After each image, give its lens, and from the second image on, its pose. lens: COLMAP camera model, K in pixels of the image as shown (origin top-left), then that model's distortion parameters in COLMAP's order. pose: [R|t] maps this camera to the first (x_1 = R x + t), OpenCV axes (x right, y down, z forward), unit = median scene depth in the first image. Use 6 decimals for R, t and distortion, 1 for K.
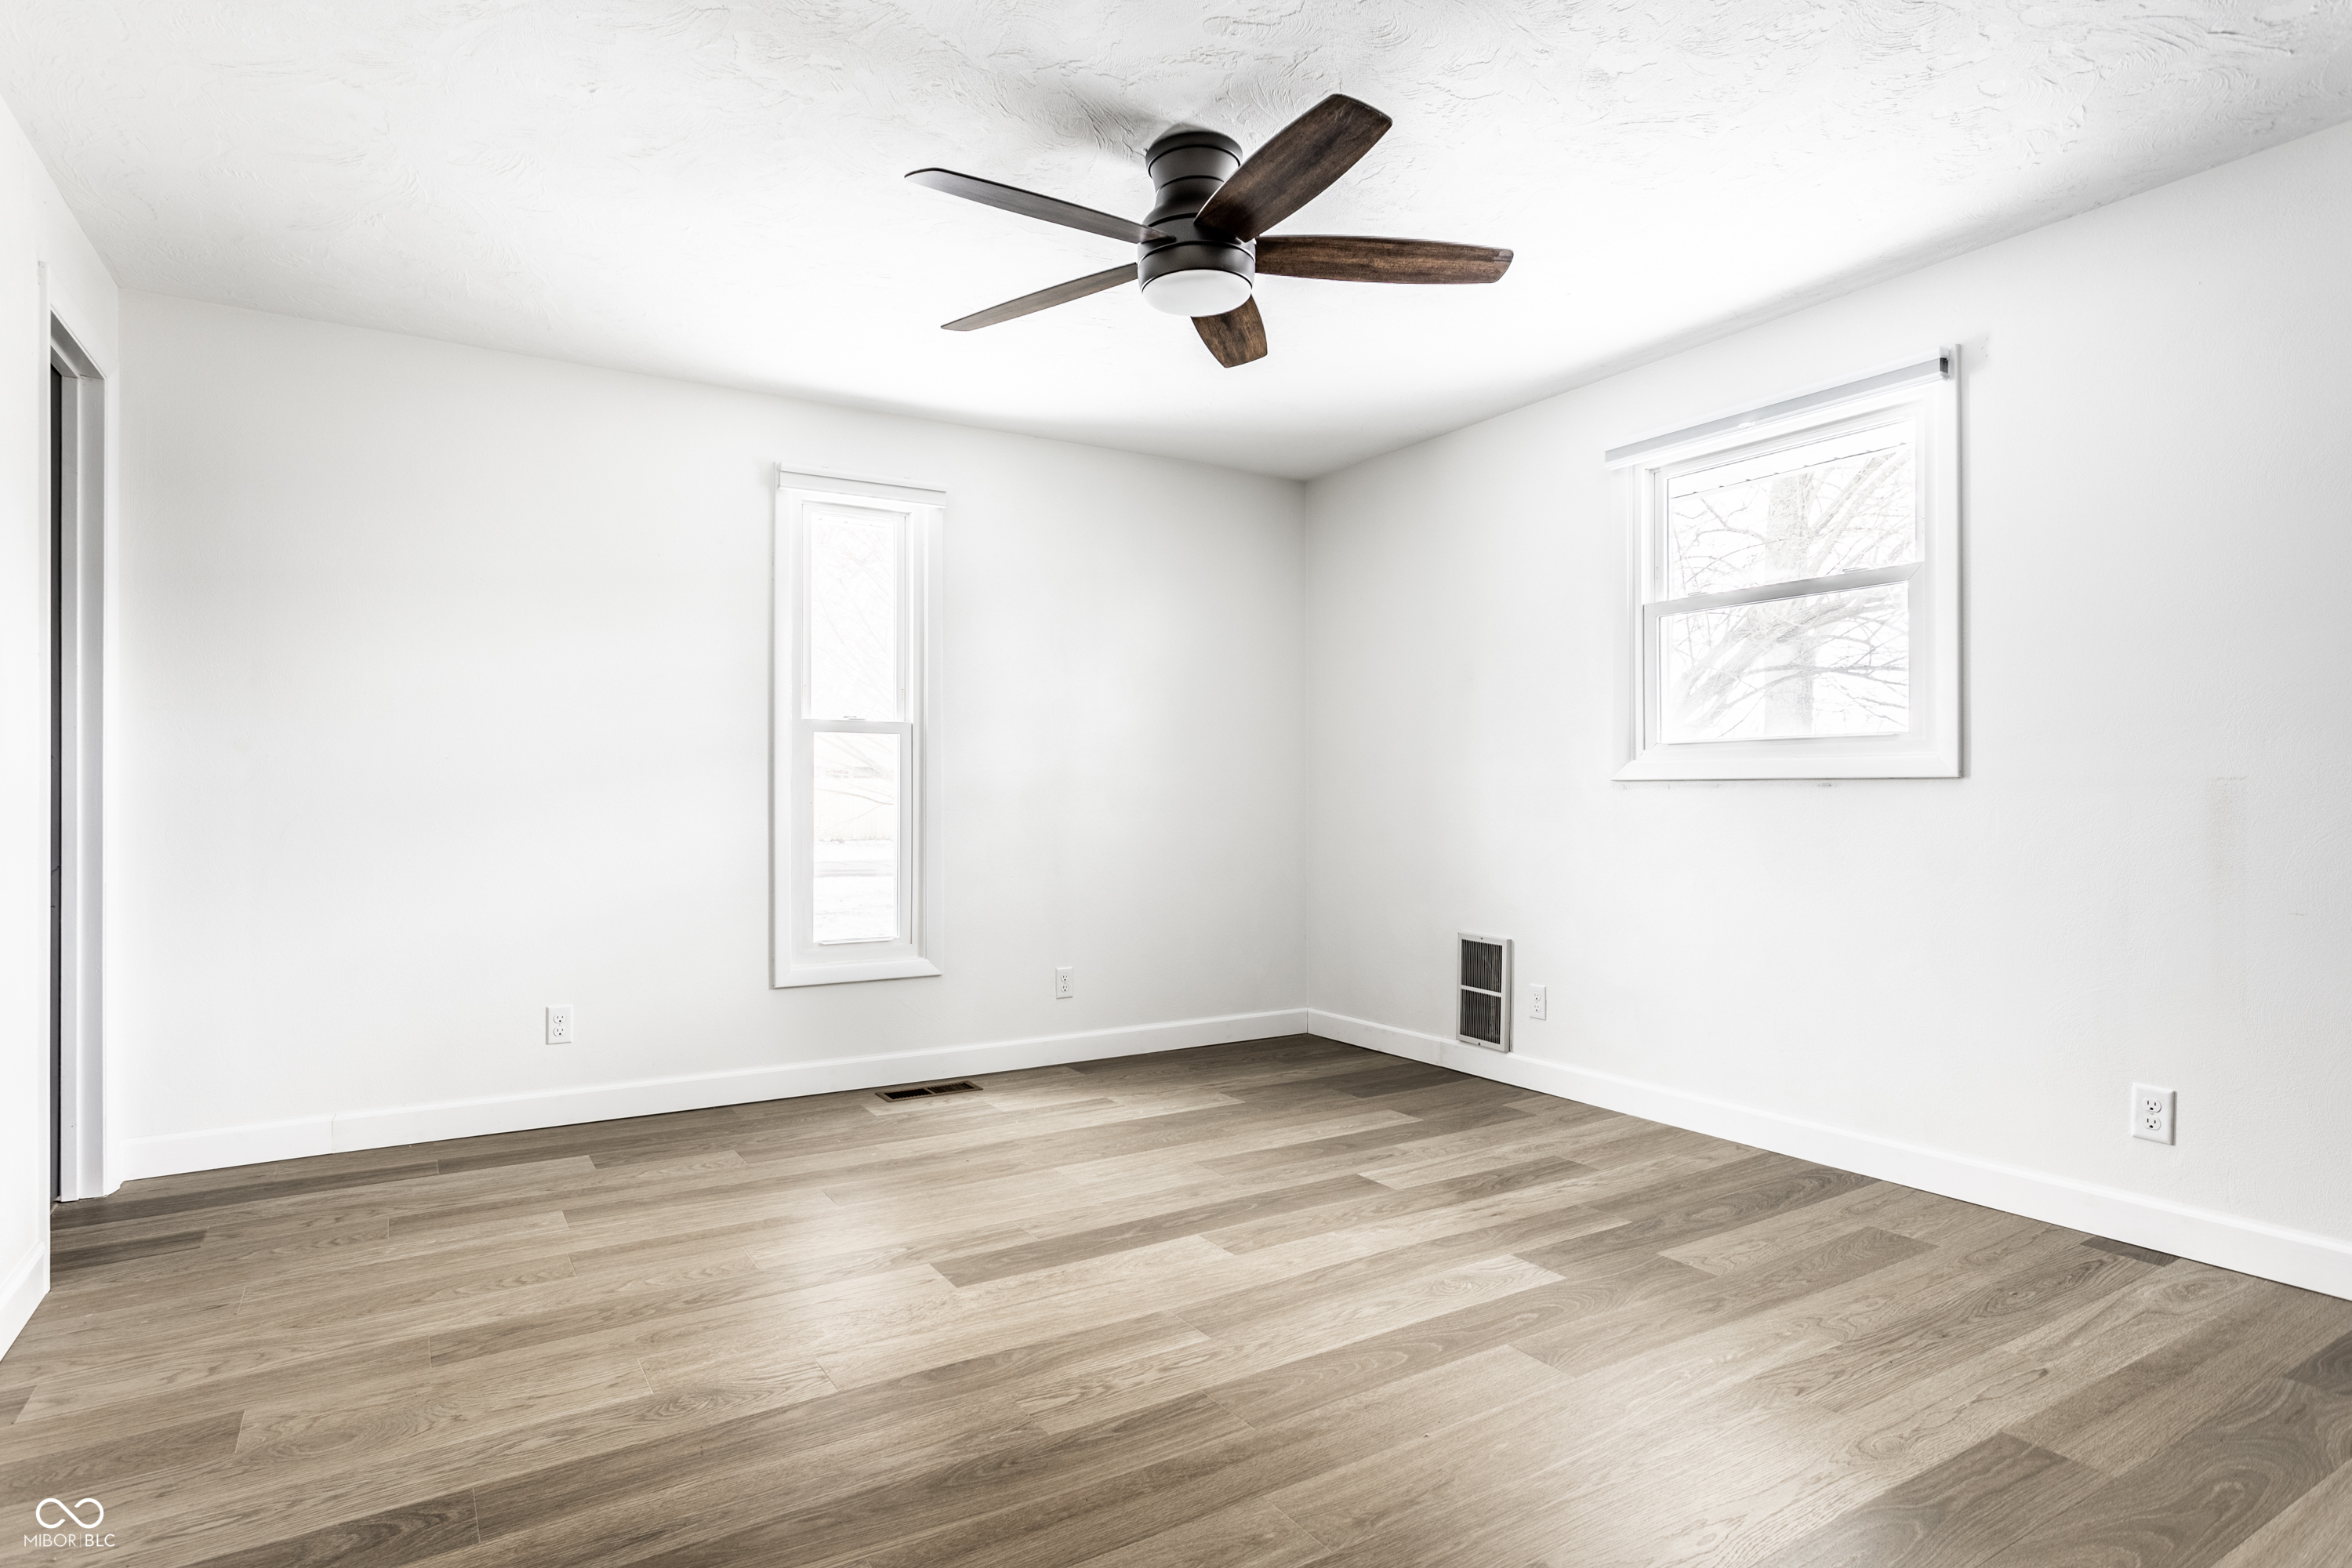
lens RADIAL K [[1317.8, 0, 1163.2], [0, 1317.8, 788.2], [0, 0, 1]] dist [-0.010441, -0.000787]
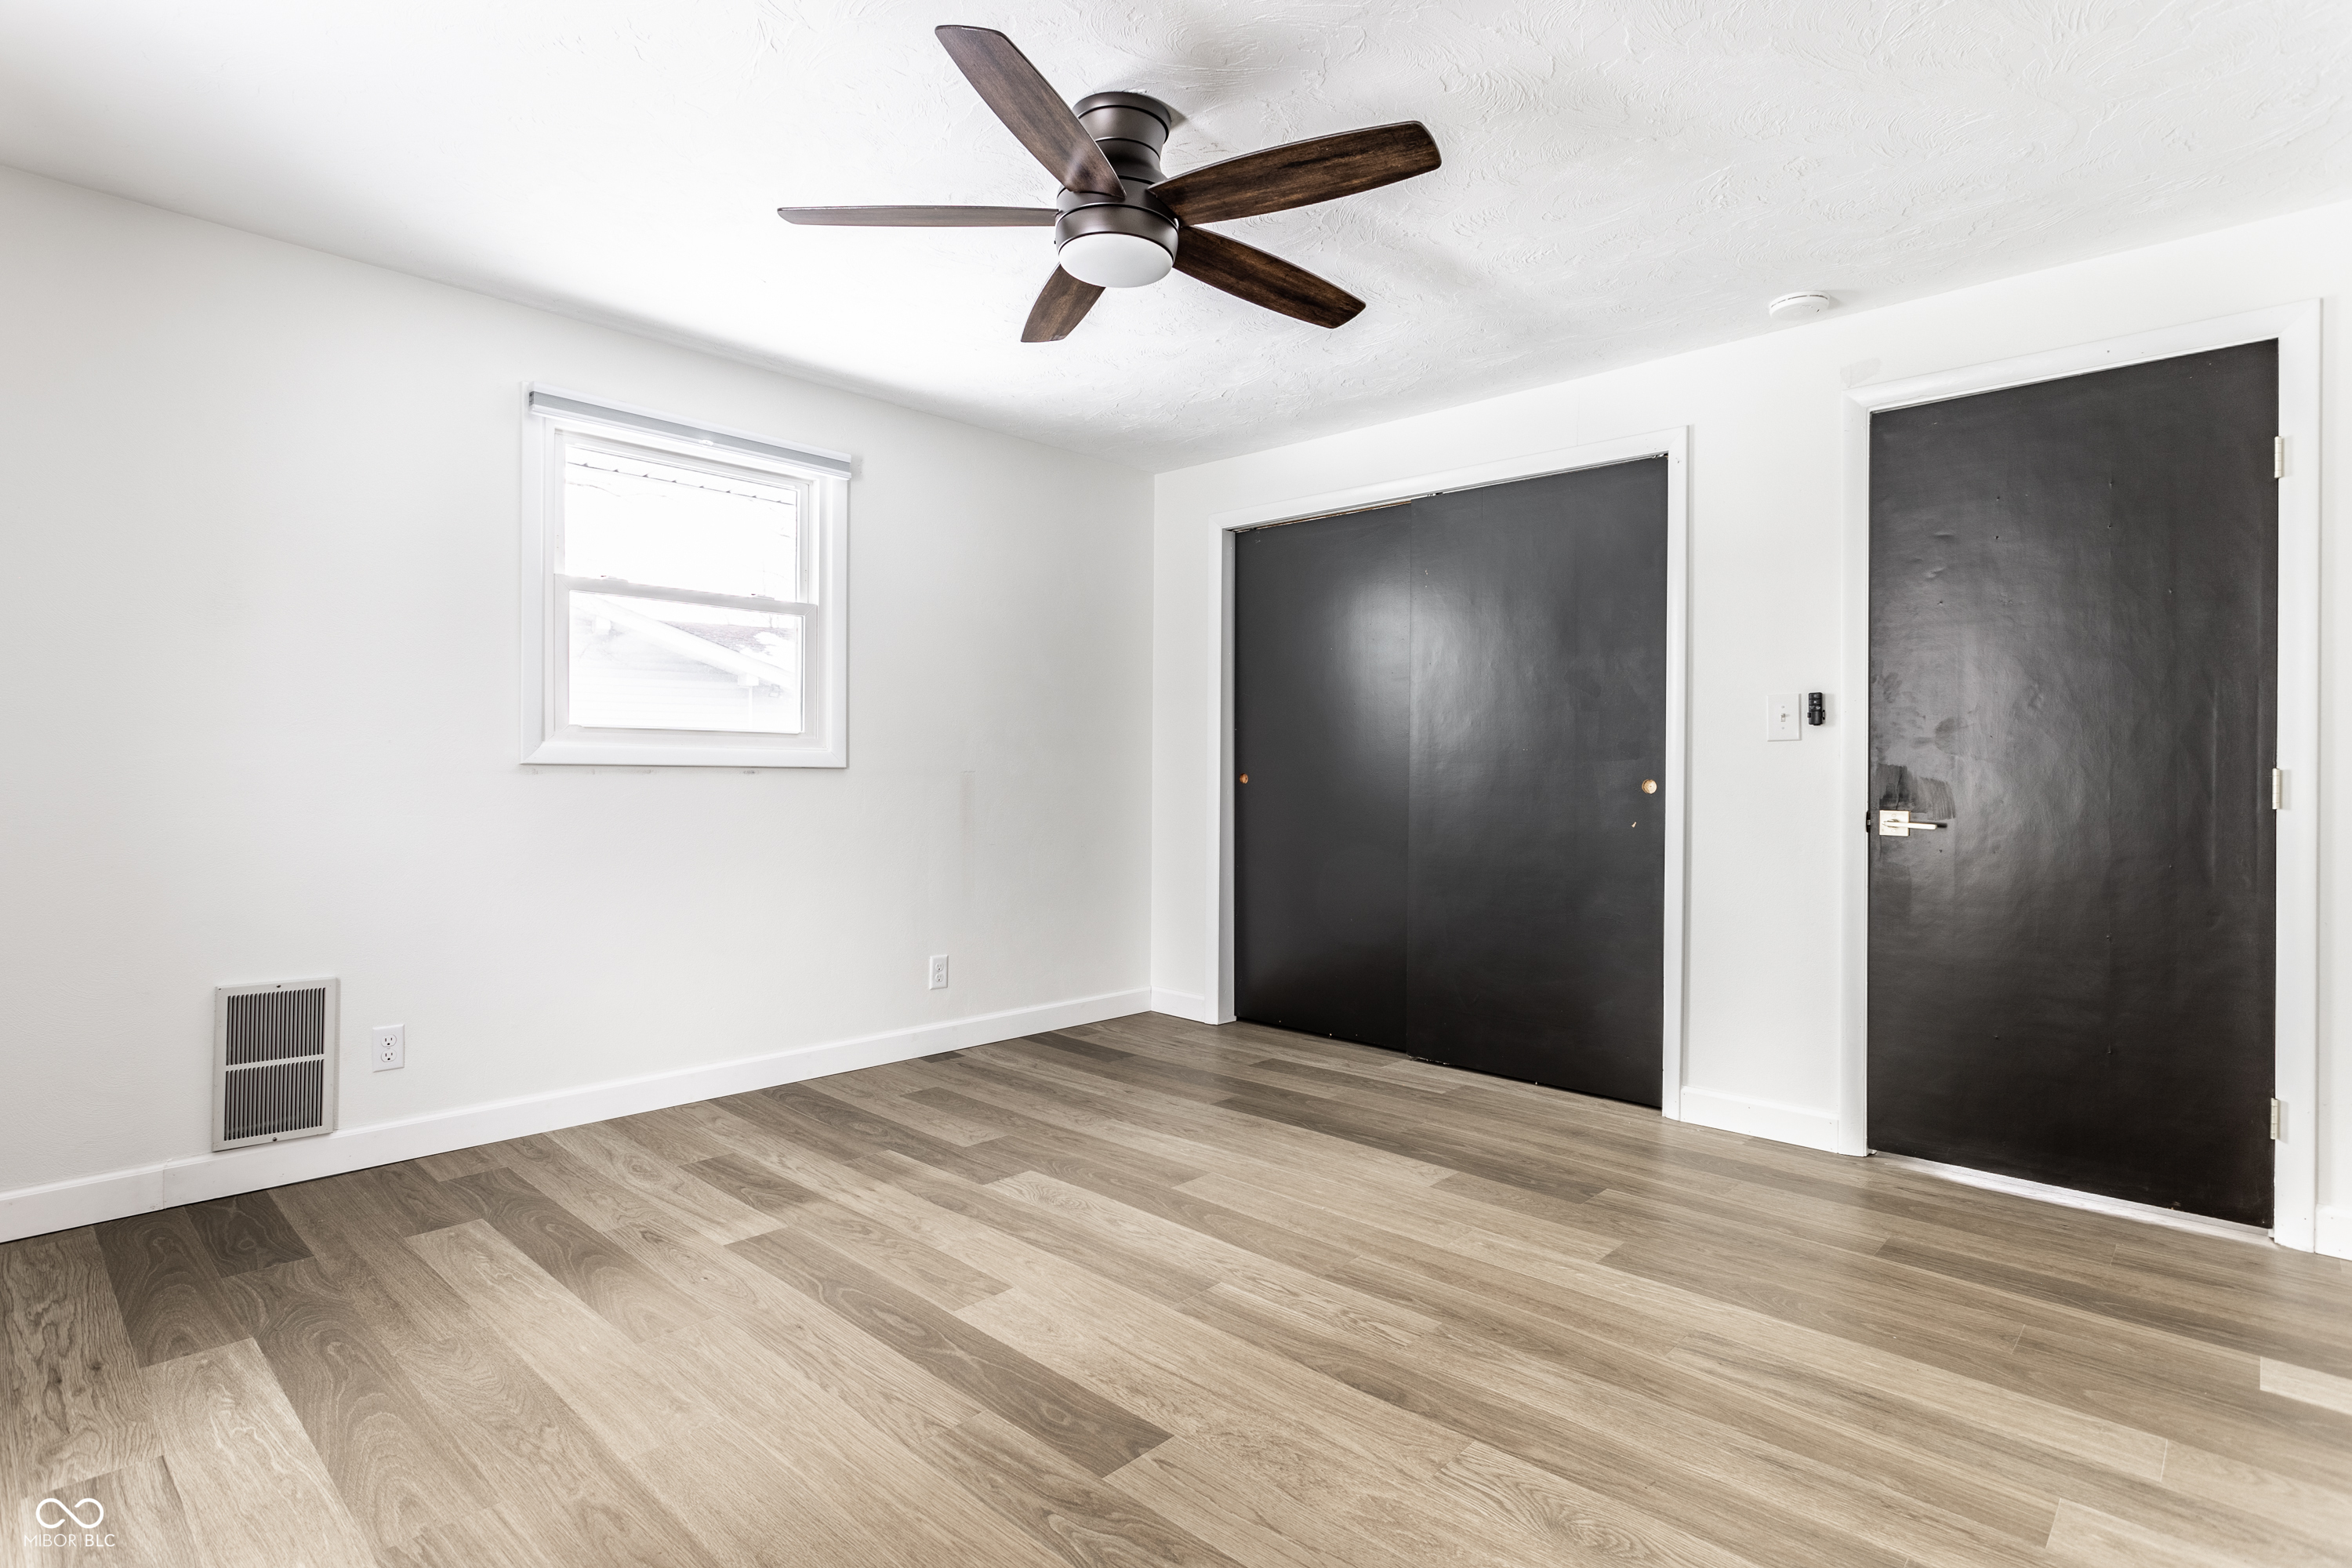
lens RADIAL K [[1209.1, 0, 1157.4], [0, 1209.1, 785.9], [0, 0, 1]] dist [-0.008630, 0.003787]
pose [[-0.290314, -0.007207, 0.956904, -0.685079], [-0.010120, 0.999939, 0.004461, 0.000894], [-0.956878, -0.008389, -0.290369, 1.016519]]
